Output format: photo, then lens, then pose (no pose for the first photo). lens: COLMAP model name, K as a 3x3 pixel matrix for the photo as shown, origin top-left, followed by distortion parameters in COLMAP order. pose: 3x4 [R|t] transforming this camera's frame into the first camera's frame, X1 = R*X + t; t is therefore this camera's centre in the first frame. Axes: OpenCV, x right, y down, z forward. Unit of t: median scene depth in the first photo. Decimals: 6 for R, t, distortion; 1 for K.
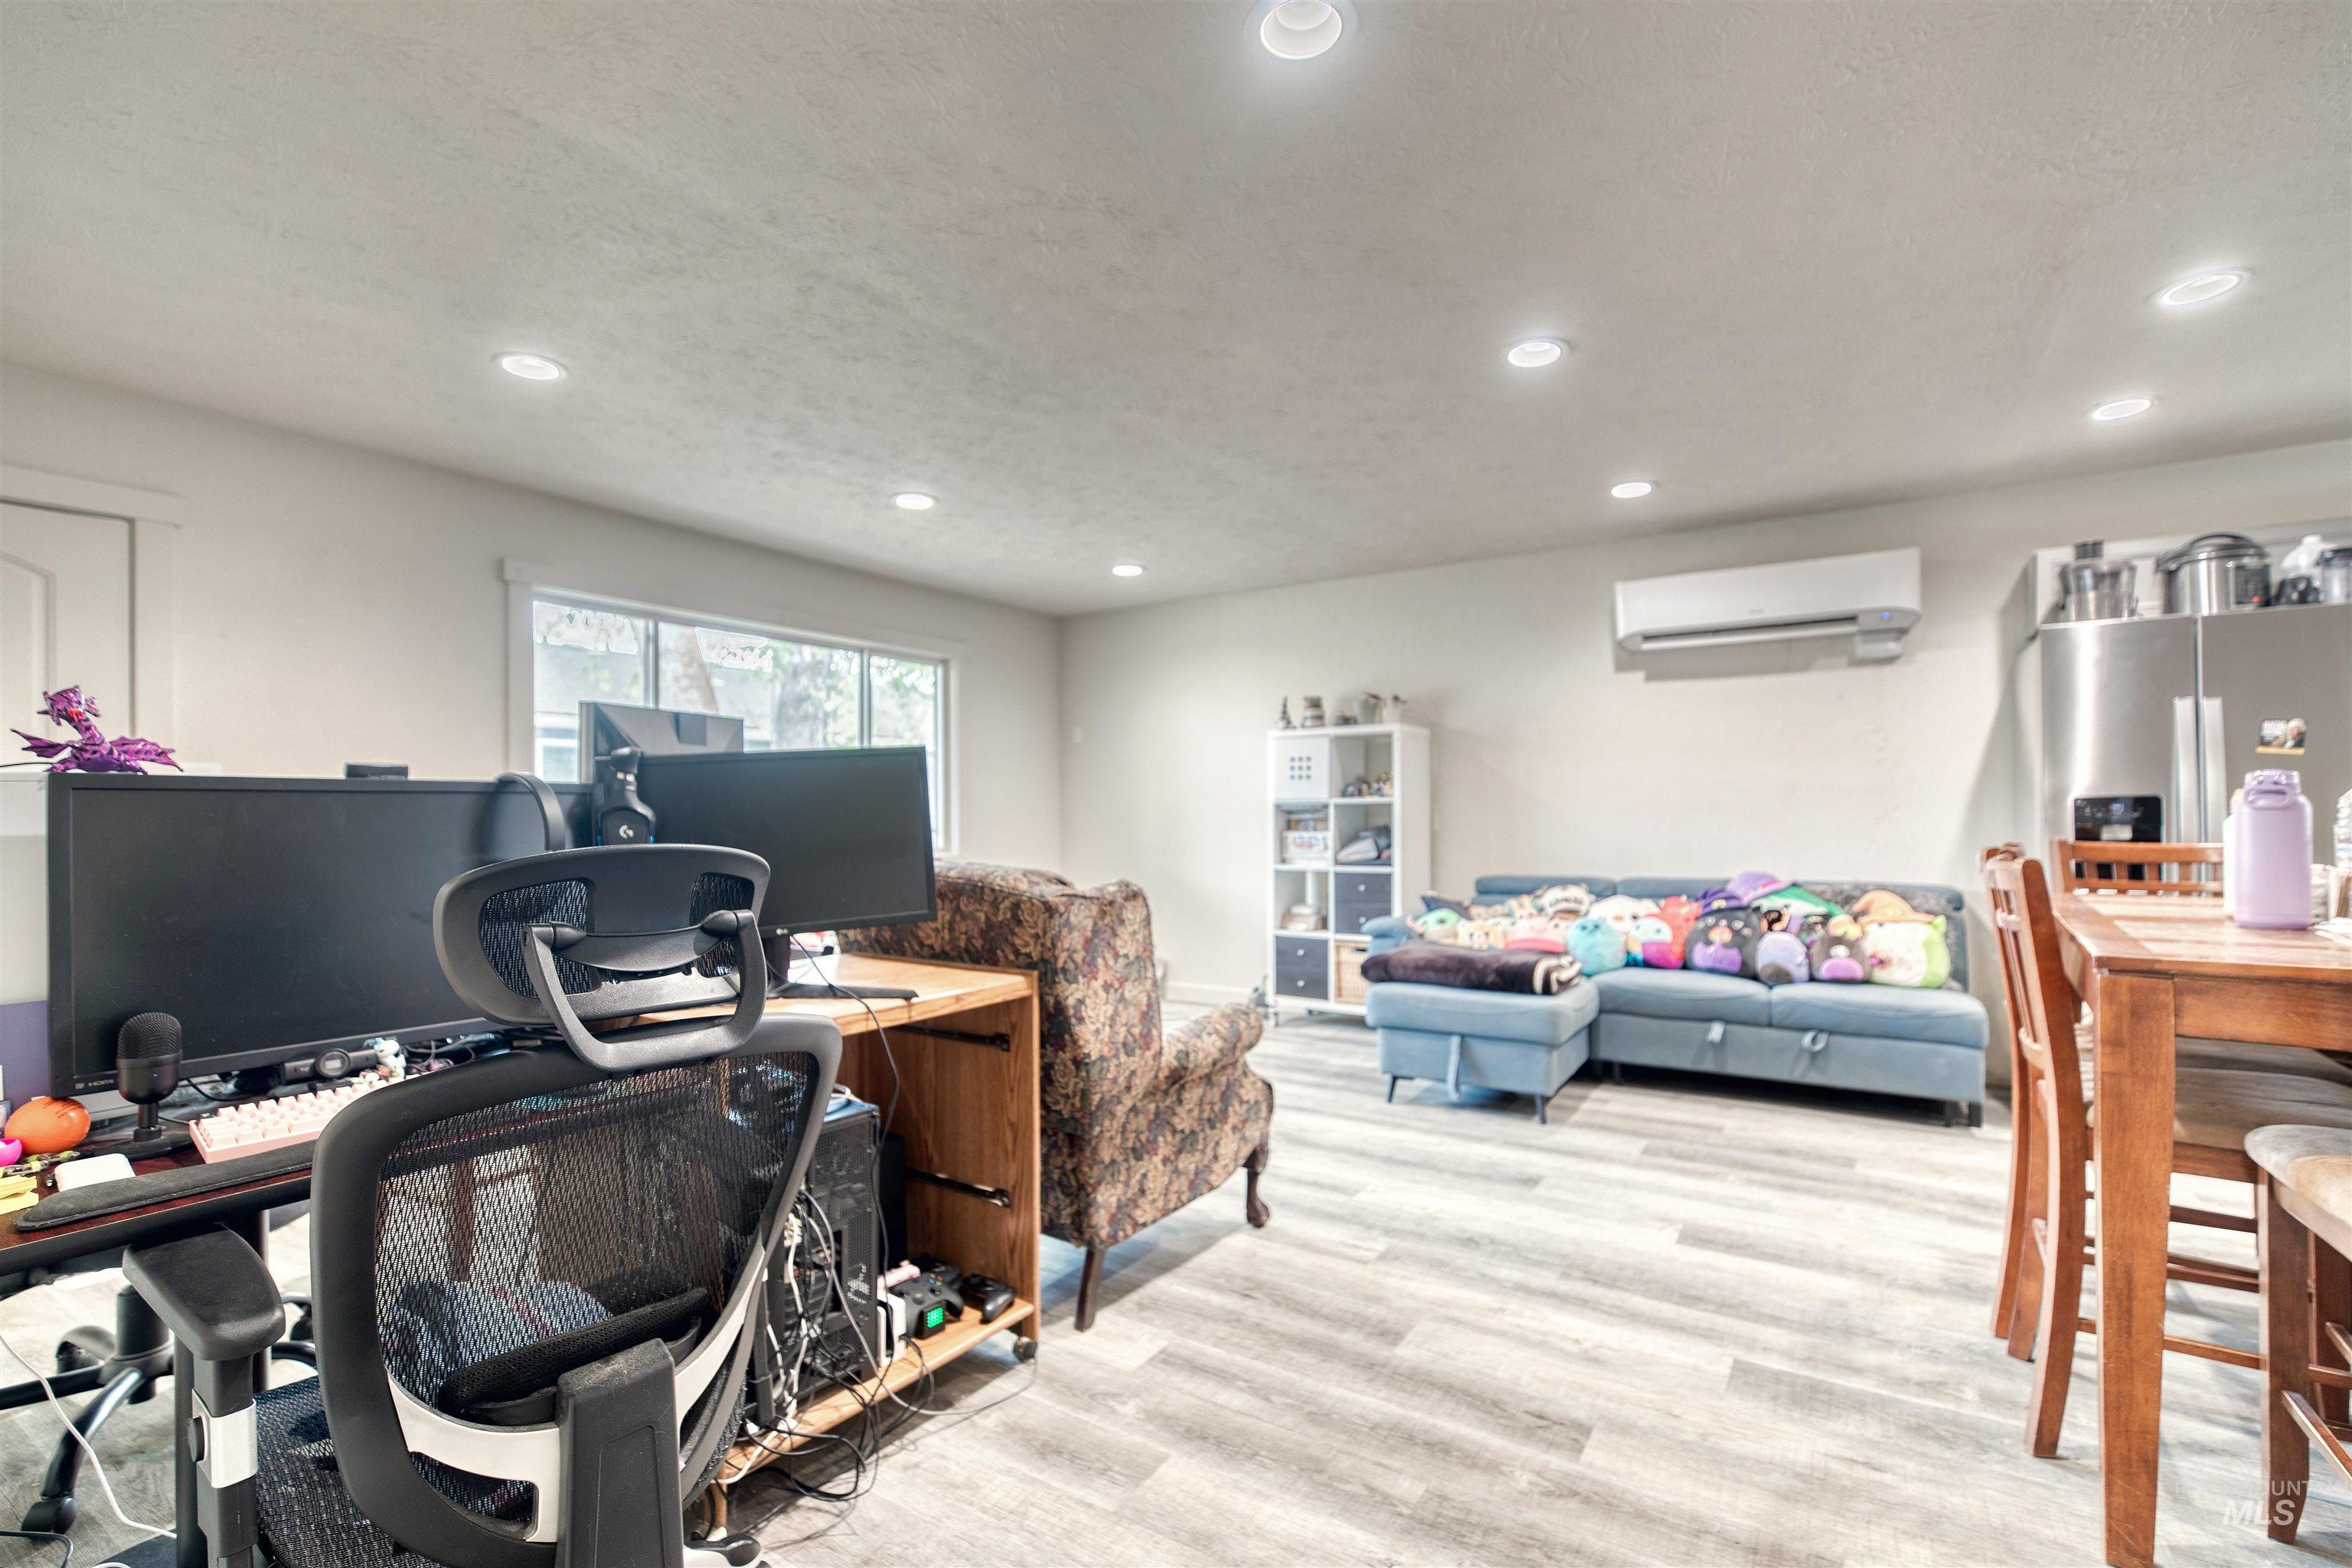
lens RADIAL K [[1062.5, 0, 1163.7], [0, 1062.5, 817.2], [0, 0, 1]] dist [0.006606, -0.000932]
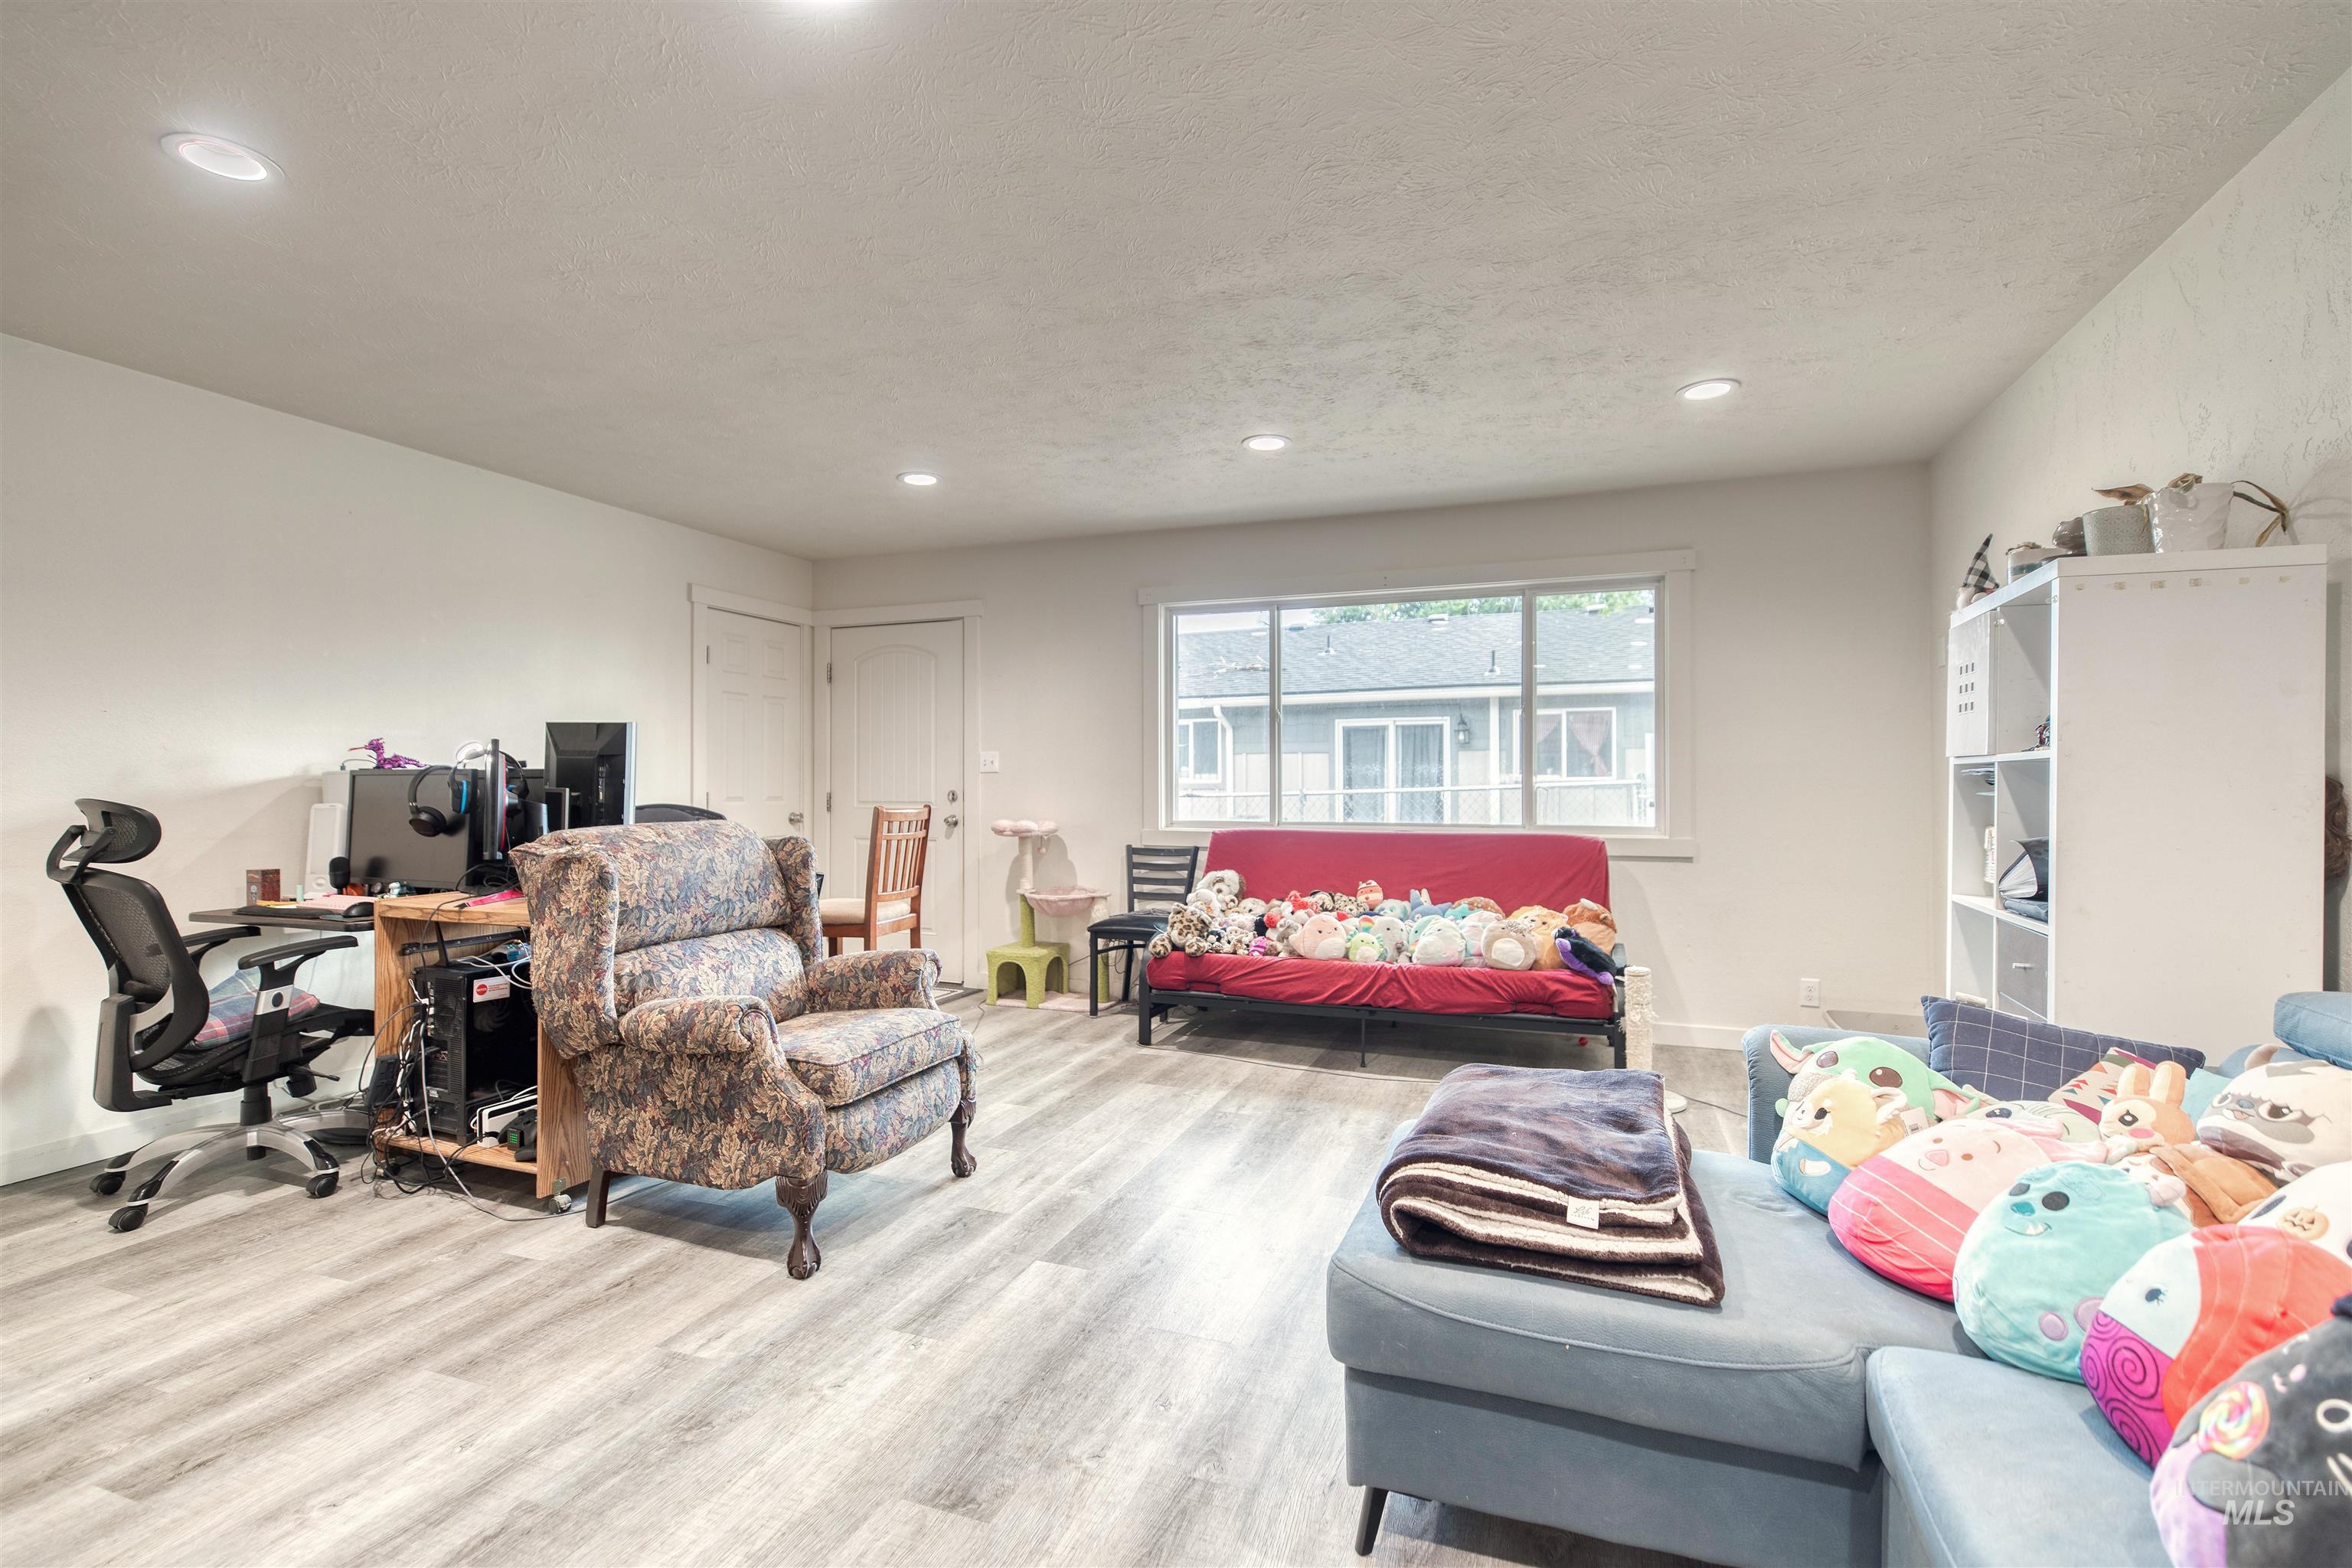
lens RADIAL K [[1062.5, 0, 1218.5], [0, 1062.5, 782.5], [0, 0, 1]] dist [0.006606, -0.000932]
pose [[0.229555, 0.007181, -0.973269, 0.748180], [-0.003415, 0.999973, 0.006572, -0.010466], [0.973290, 0.001815, 0.229573, 0.855711]]
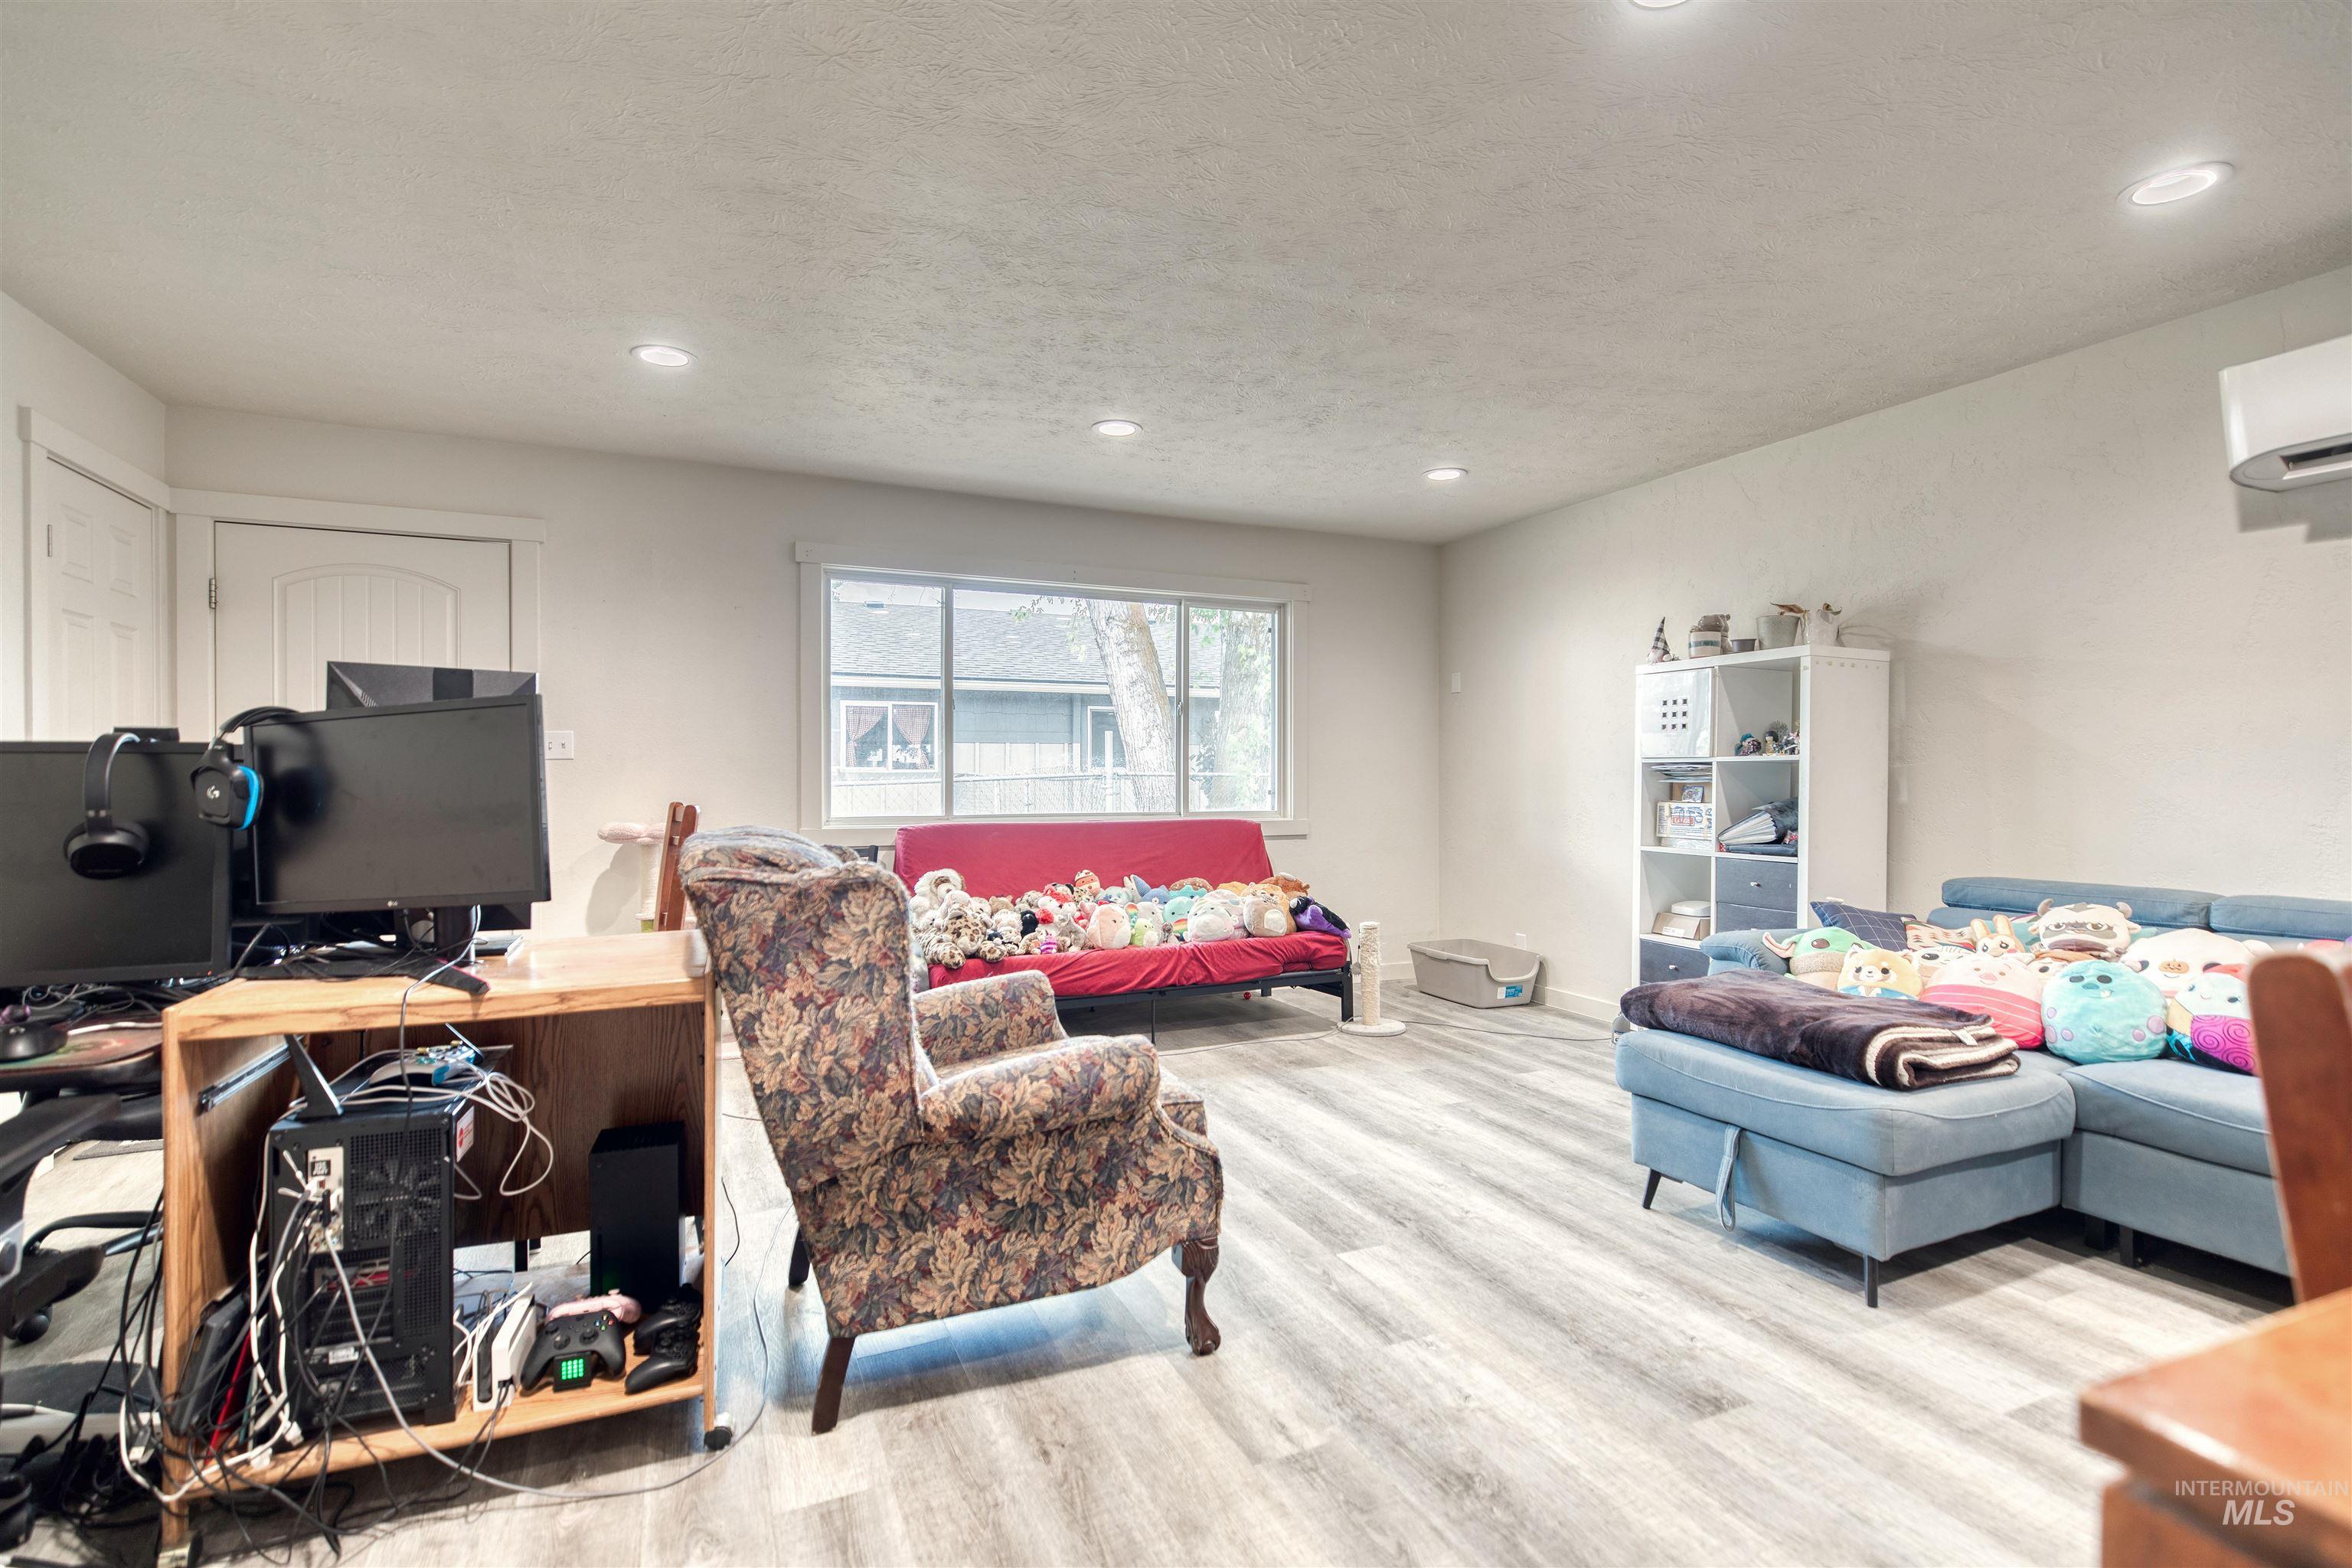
lens RADIAL K [[1062.5, 0, 1178.2], [0, 1062.5, 792.1], [0, 0, 1]] dist [0.006606, -0.000932]
pose [[0.843964, 0.016062, -0.536160, 0.345296], [-0.007968, 0.999817, 0.017408, -0.003965], [0.536341, -0.010420, 0.843937, 0.294890]]
